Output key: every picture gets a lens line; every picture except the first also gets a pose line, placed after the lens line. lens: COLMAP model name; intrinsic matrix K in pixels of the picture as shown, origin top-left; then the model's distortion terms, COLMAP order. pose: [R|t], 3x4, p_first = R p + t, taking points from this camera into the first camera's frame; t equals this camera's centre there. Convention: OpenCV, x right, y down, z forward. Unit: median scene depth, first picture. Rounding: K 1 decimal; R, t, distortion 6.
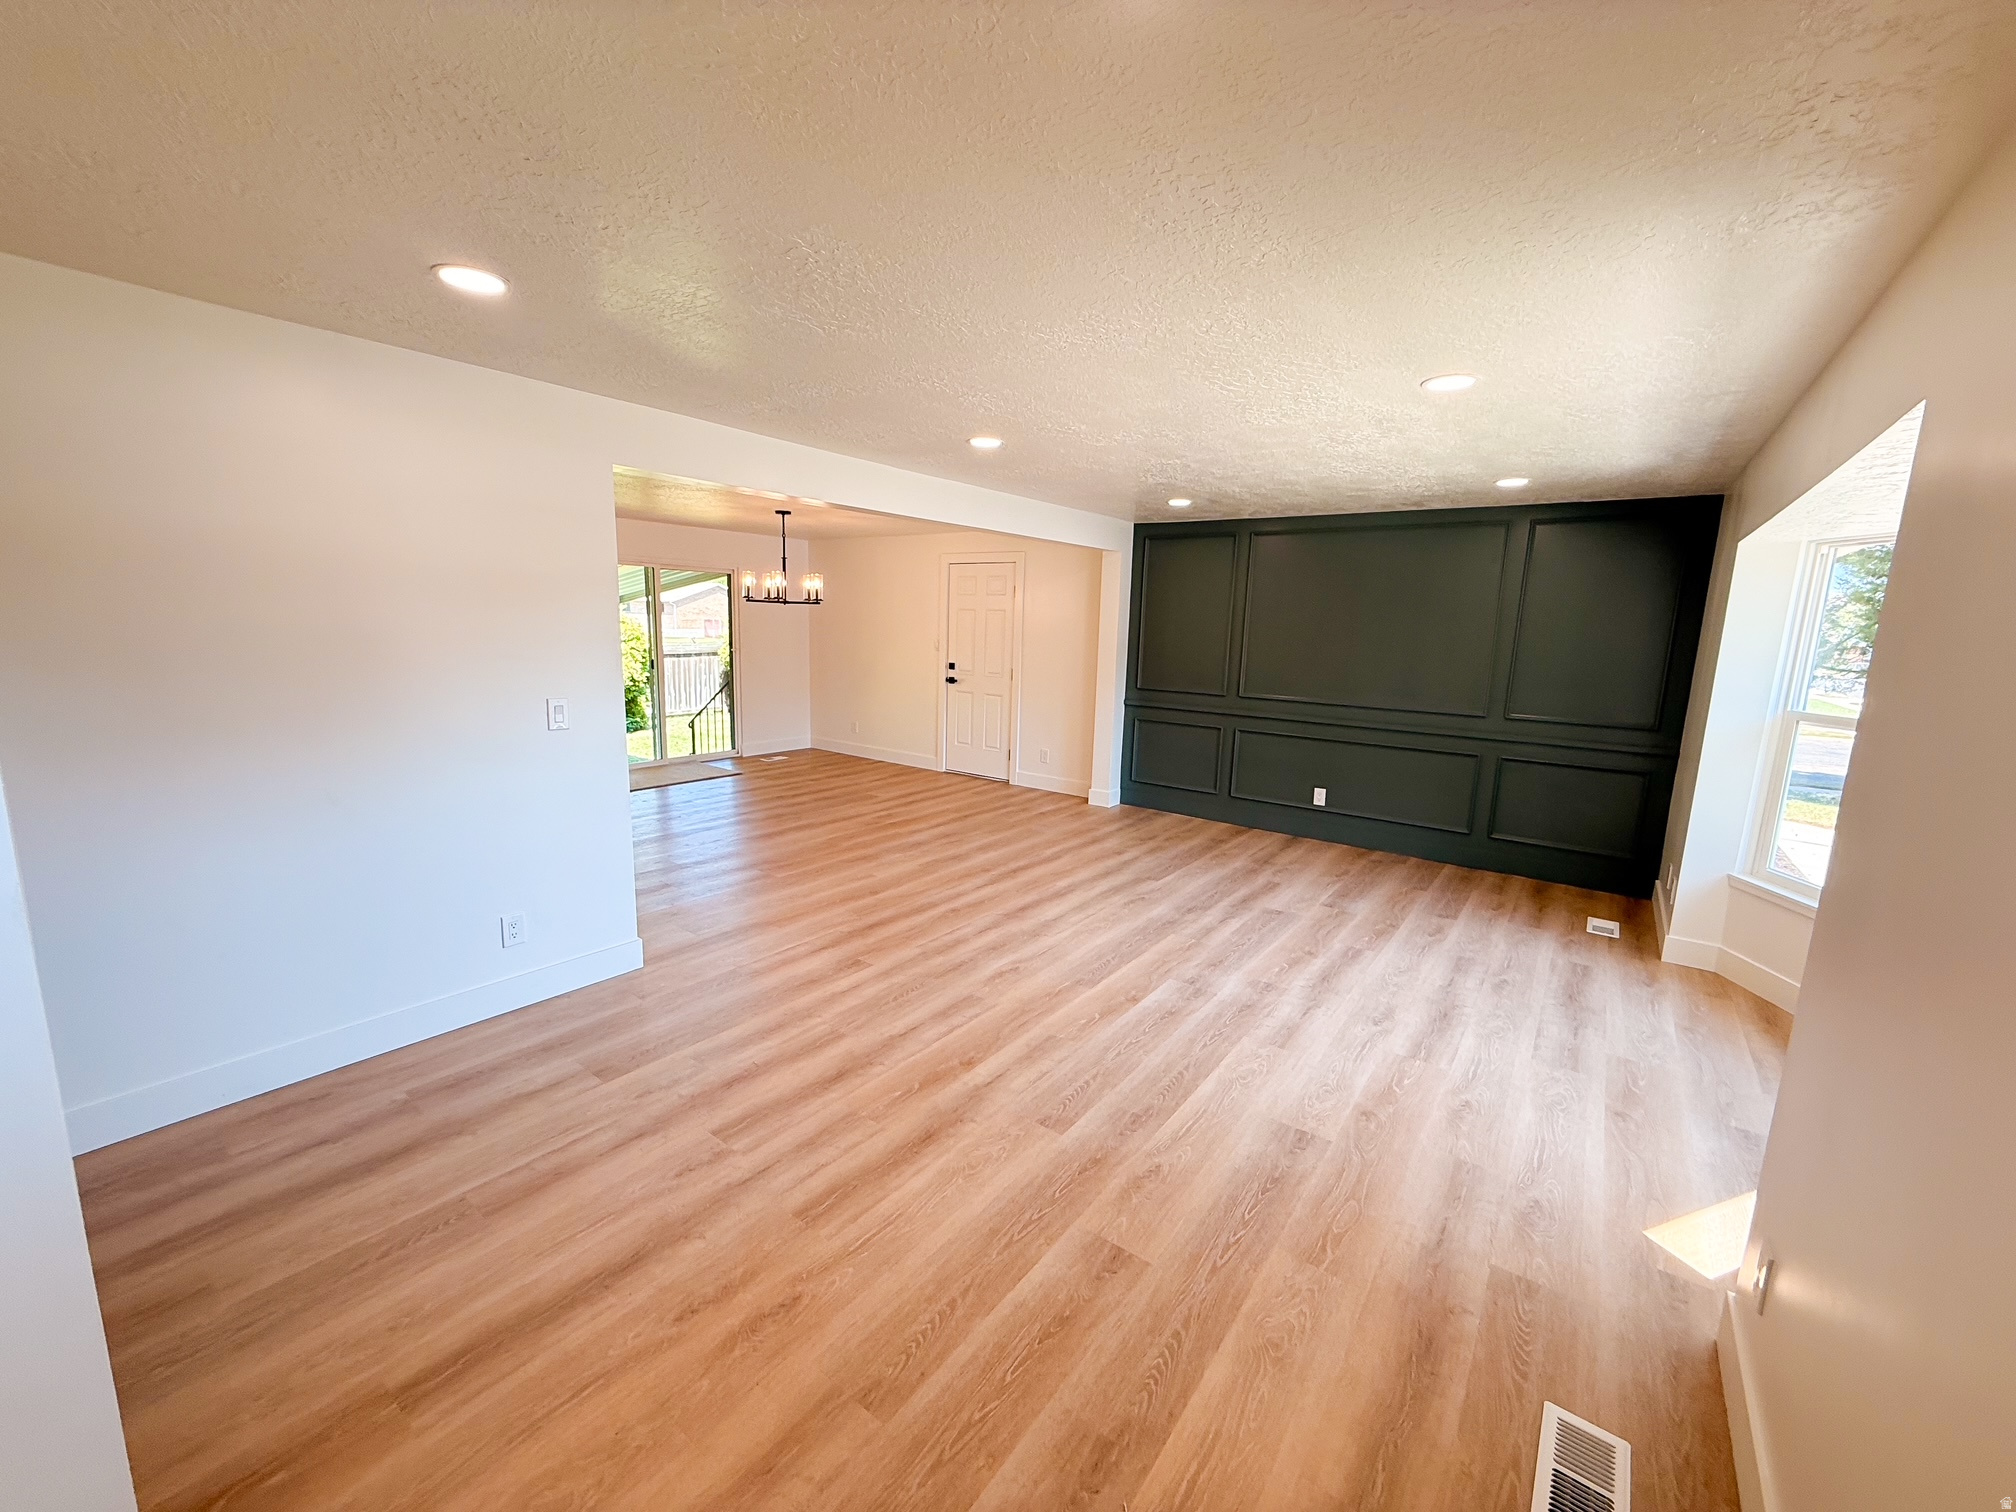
lens RADIAL K [[802.1, 0, 1004.0], [0, 802.1, 757.0], [0, 0, 1]] dist [-0.001250, 0.000539]
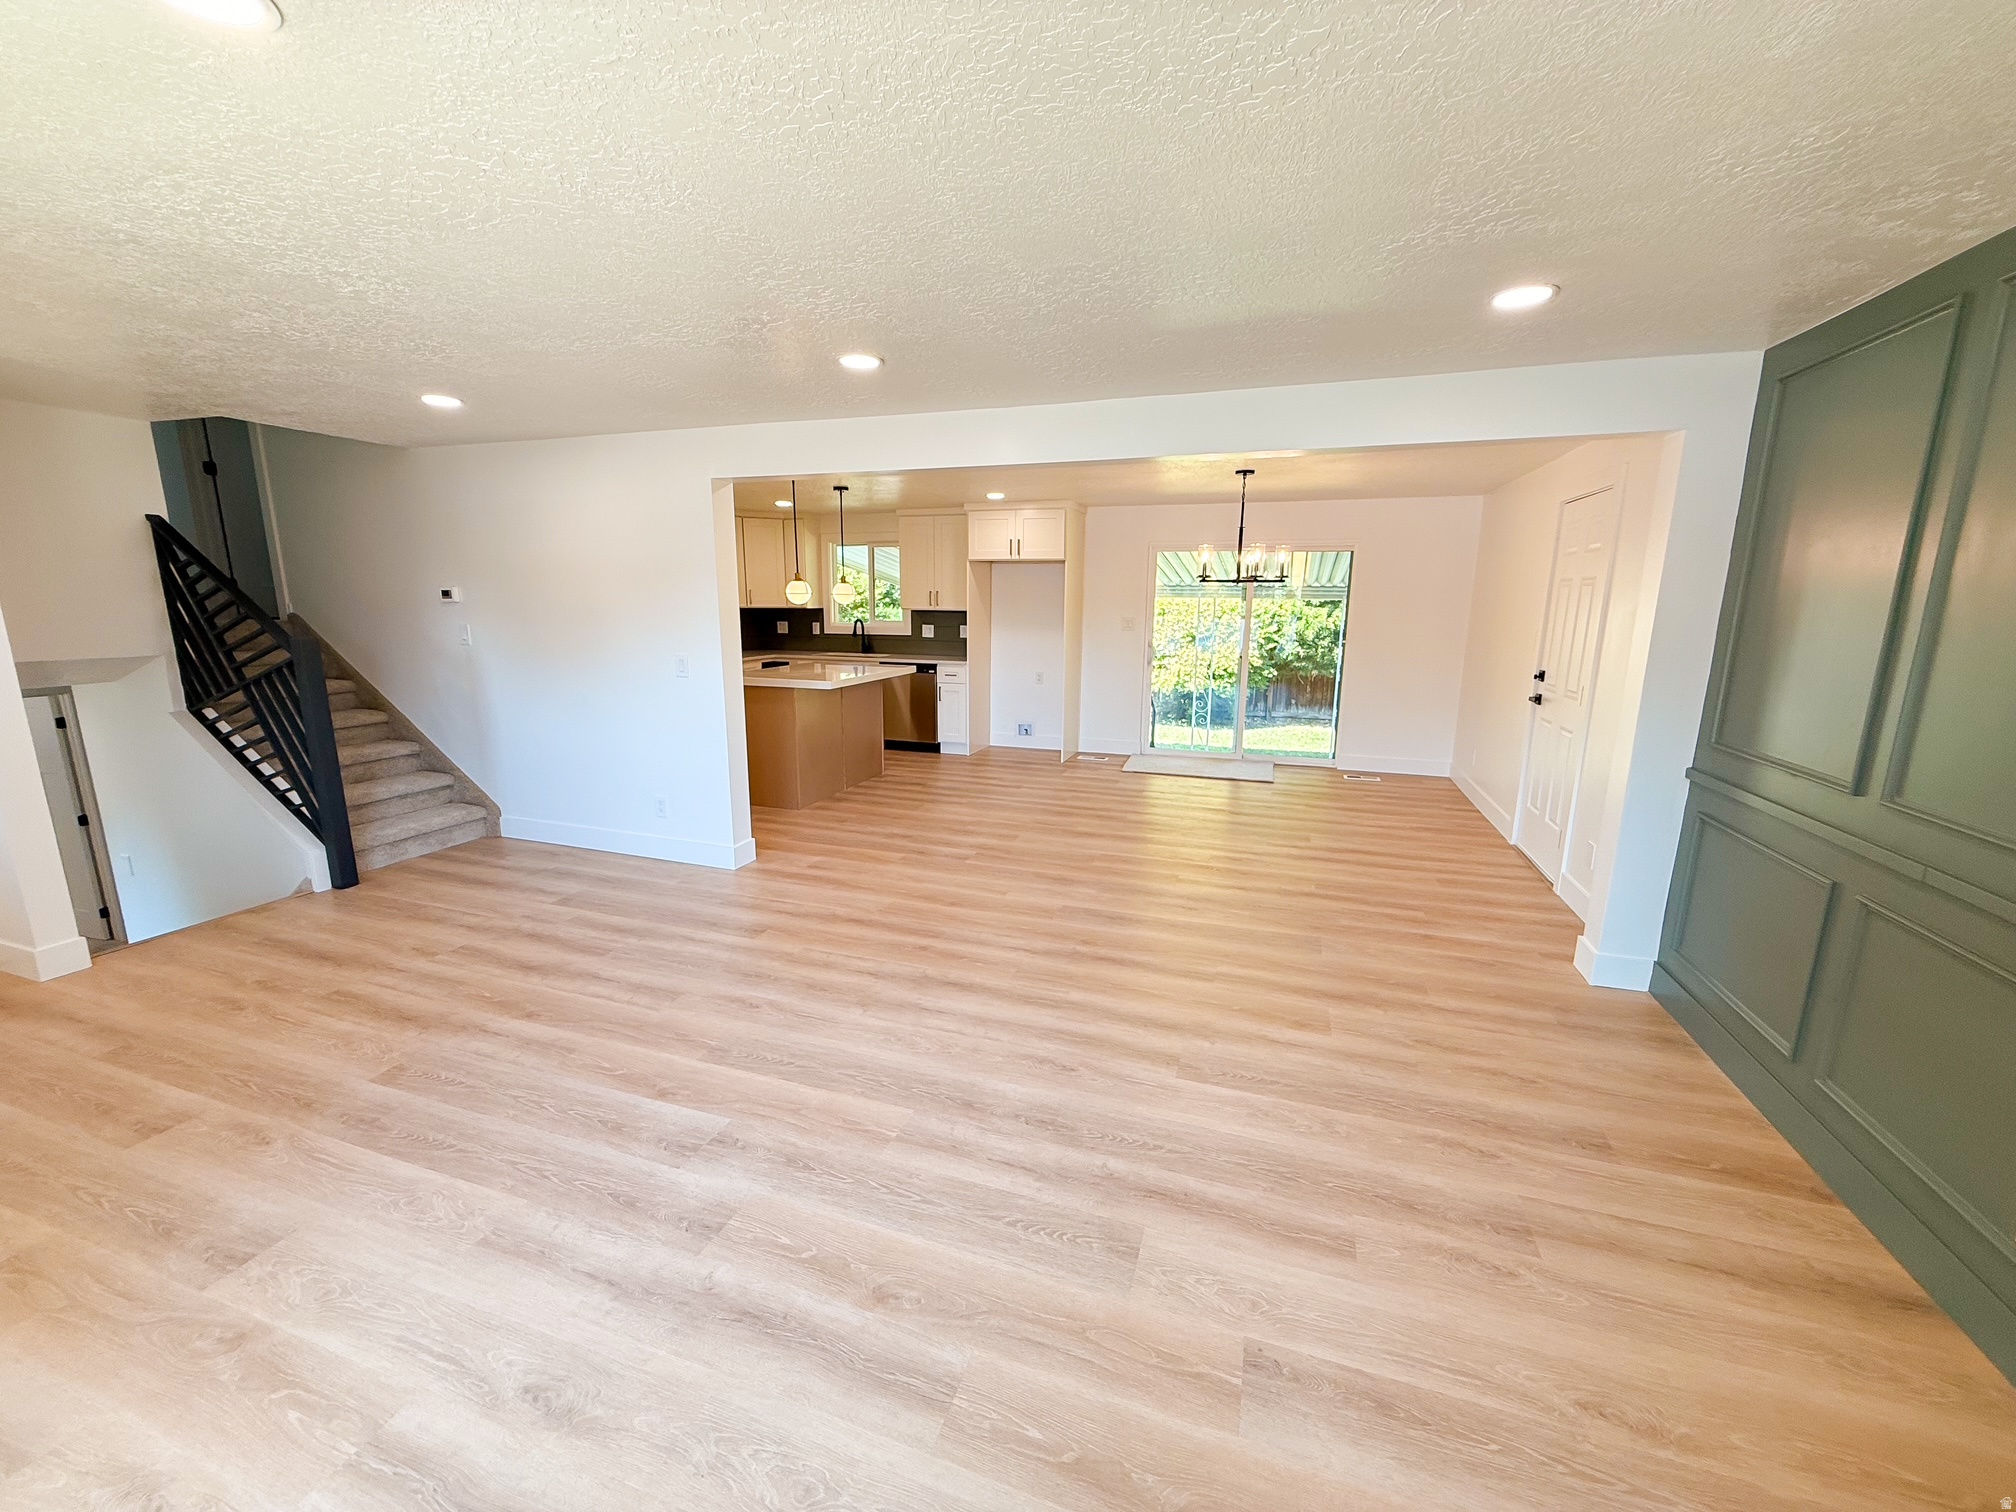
lens RADIAL K [[802.1, 0, 1005.1], [0, 802.1, 759.5], [0, 0, 1]] dist [-0.001250, 0.000539]
pose [[0.309070, 0.163217, -0.936929, 0.749315], [-0.159861, 0.980062, 0.117997, -0.114329], [0.937507, 0.113309, 0.329000, 0.846264]]
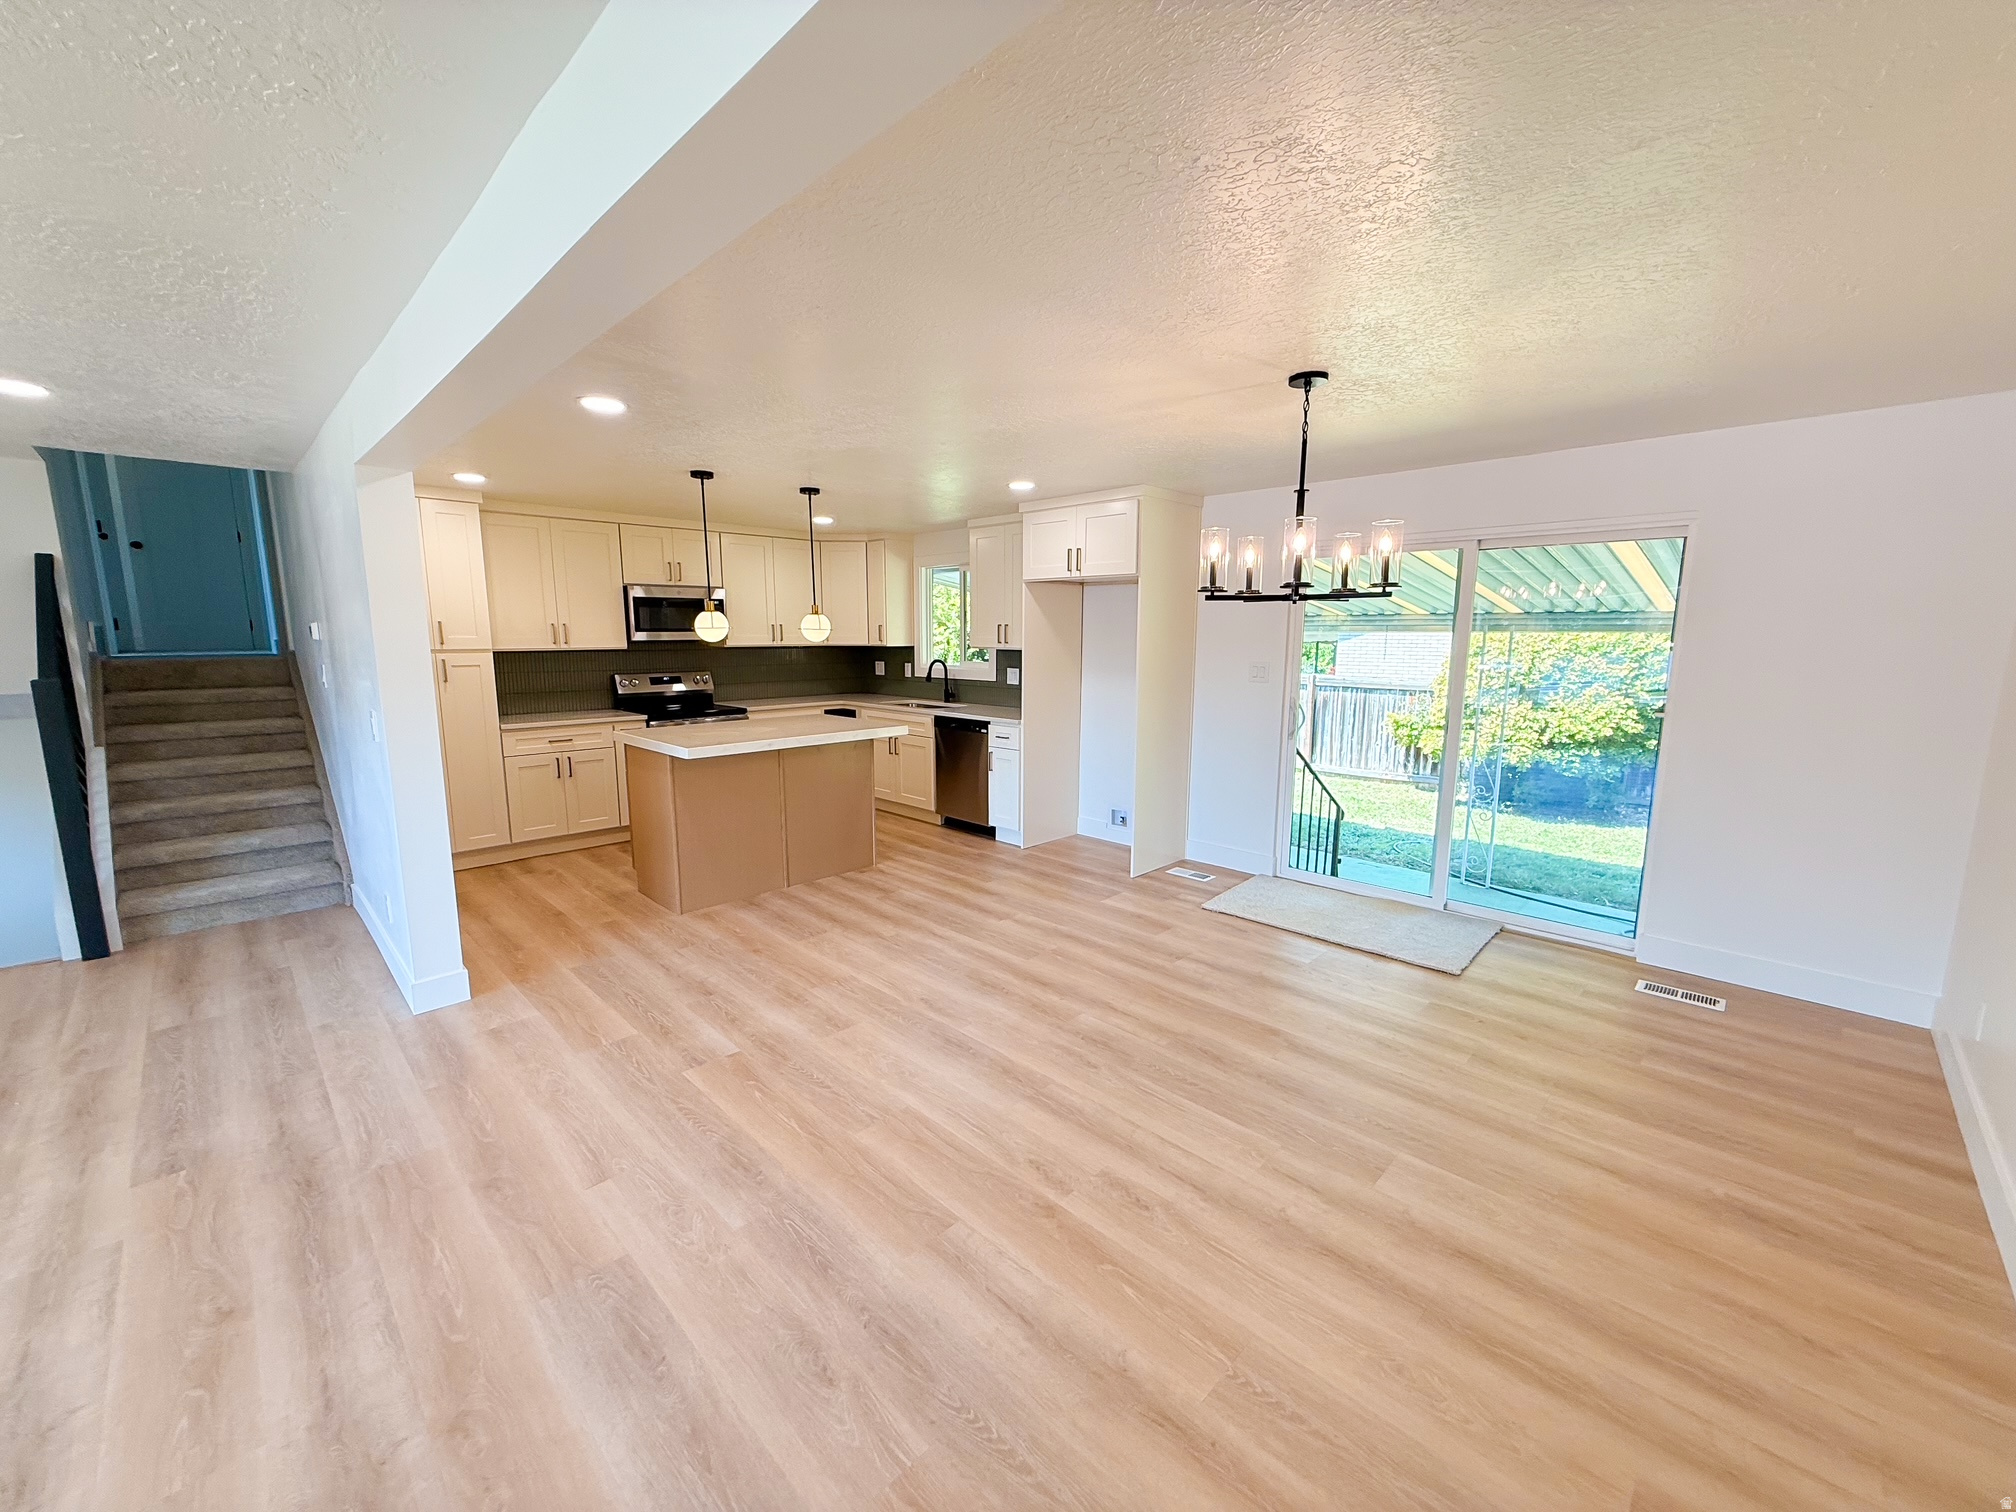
lens RADIAL K [[802.1, 0, 996.5], [0, 802.1, 756.3], [0, 0, 1]] dist [-0.001250, 0.000539]
pose [[-0.136908, 0.124037, -0.982787, 0.274826], [-0.173900, 0.973712, 0.147117, -0.237507], [0.975200, 0.191049, -0.111739, 1.482744]]
